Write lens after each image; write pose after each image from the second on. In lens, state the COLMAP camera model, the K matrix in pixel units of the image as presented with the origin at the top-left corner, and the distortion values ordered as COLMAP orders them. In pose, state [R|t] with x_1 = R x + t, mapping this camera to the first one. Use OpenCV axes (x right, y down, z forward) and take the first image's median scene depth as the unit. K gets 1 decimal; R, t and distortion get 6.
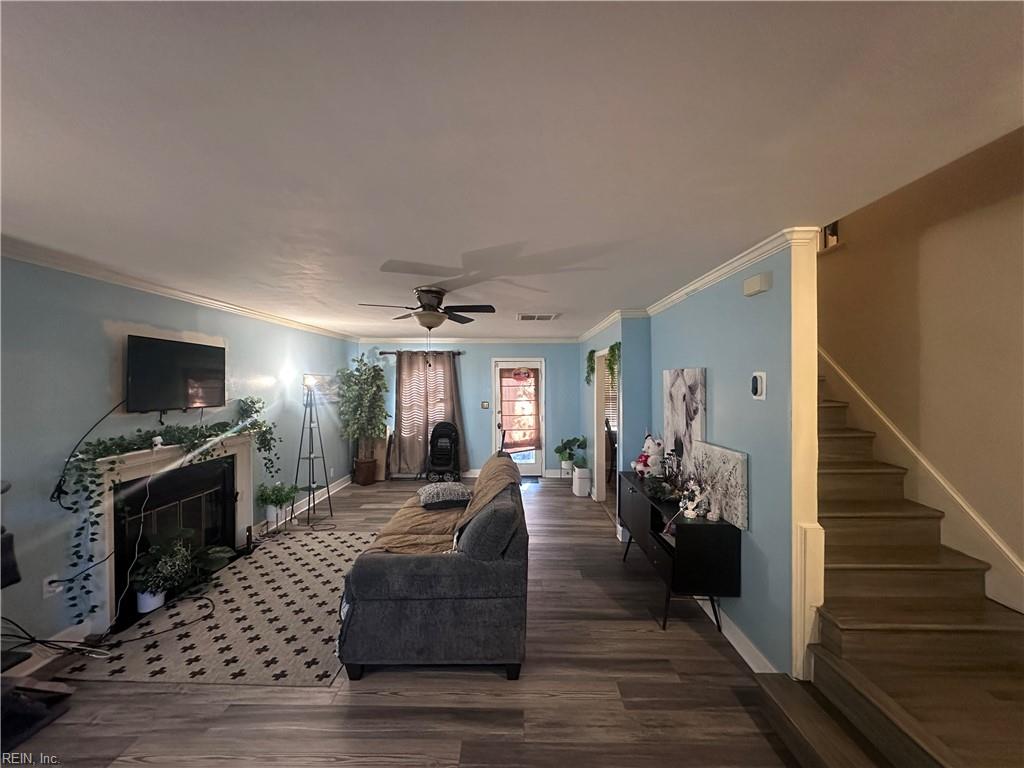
lens RADIAL K [[405.4, 0, 512.0], [0, 405.4, 384.0], [0, 0, 1]] dist [-0.000482, 0.000271]
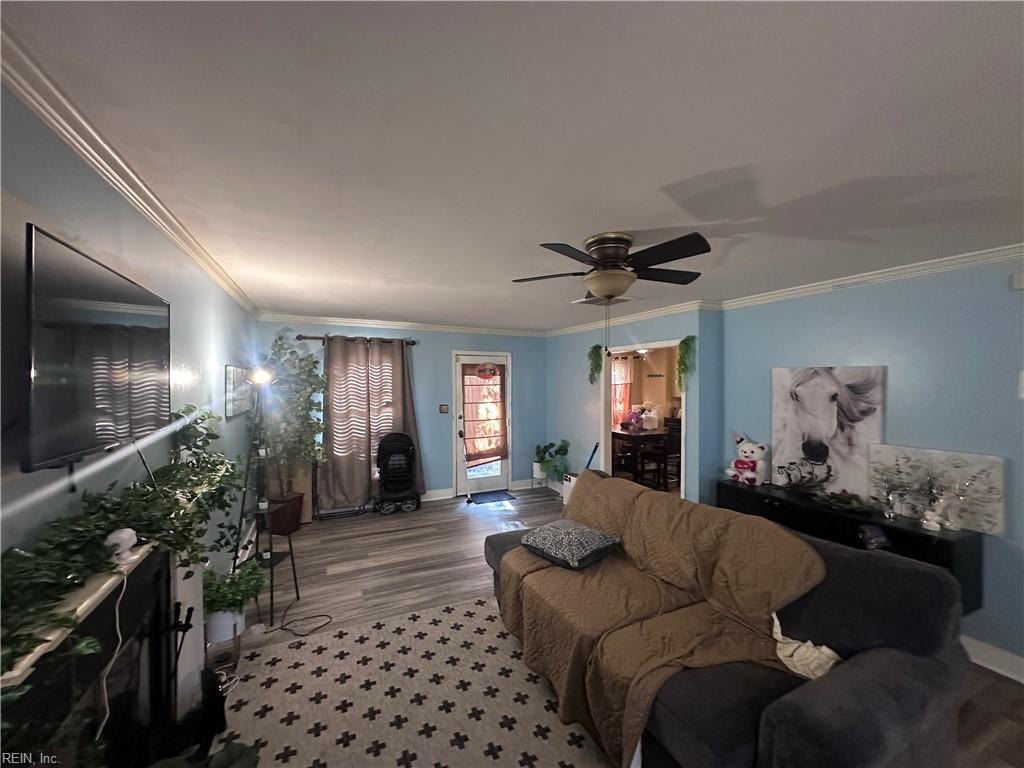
lens RADIAL K [[405.4, 0, 512.0], [0, 405.4, 384.0], [0, 0, 1]] dist [-0.000482, 0.000271]
pose [[0.898709, 0.000326, 0.438545, -0.309592], [-0.001863, 0.999994, 0.003075, 0.000126], [-0.438541, -0.003581, 0.898704, 0.229608]]
